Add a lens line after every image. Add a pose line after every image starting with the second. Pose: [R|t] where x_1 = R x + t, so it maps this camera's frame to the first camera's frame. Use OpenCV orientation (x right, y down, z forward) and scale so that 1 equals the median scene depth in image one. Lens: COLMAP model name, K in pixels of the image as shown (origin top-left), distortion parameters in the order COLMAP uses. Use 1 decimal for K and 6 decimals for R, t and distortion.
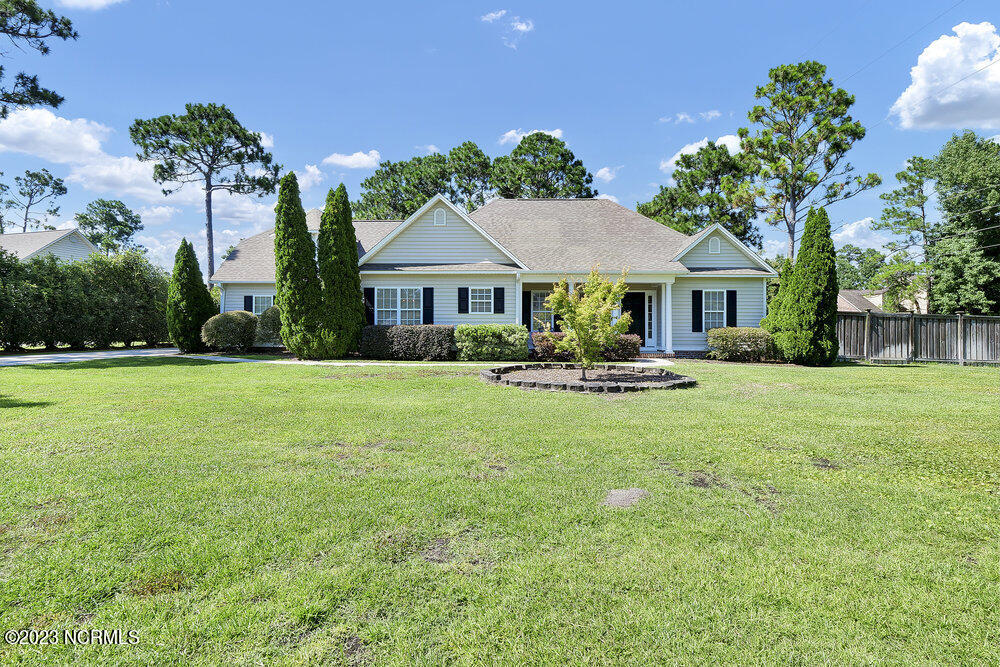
lens RADIAL K [[523.2, 0, 575.5], [0, 523.2, 333.5], [0, 0, 1]] dist [-0.002756, 0.000860]
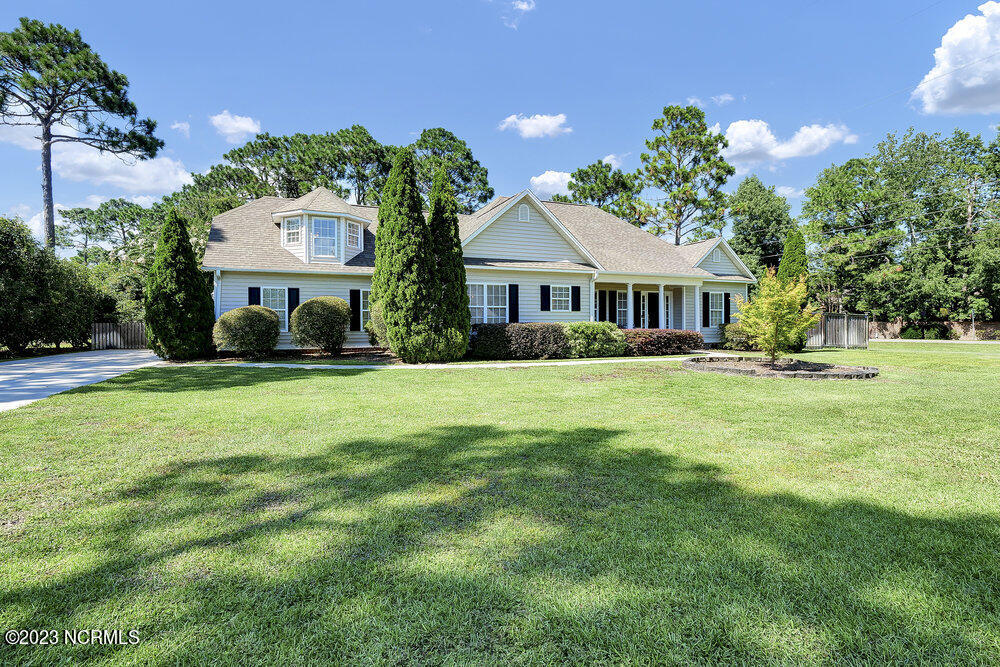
lens RADIAL K [[501.2, 0, 484.1], [0, 501.2, 325.7], [0, 0, 1]] dist [-0.001321, -0.000903]
pose [[0.914635, -0.008063, 0.404201, -0.711741], [0.007756, 0.999967, 0.002398, -0.013312], [-0.404207, 0.000942, 0.914667, 0.166761]]
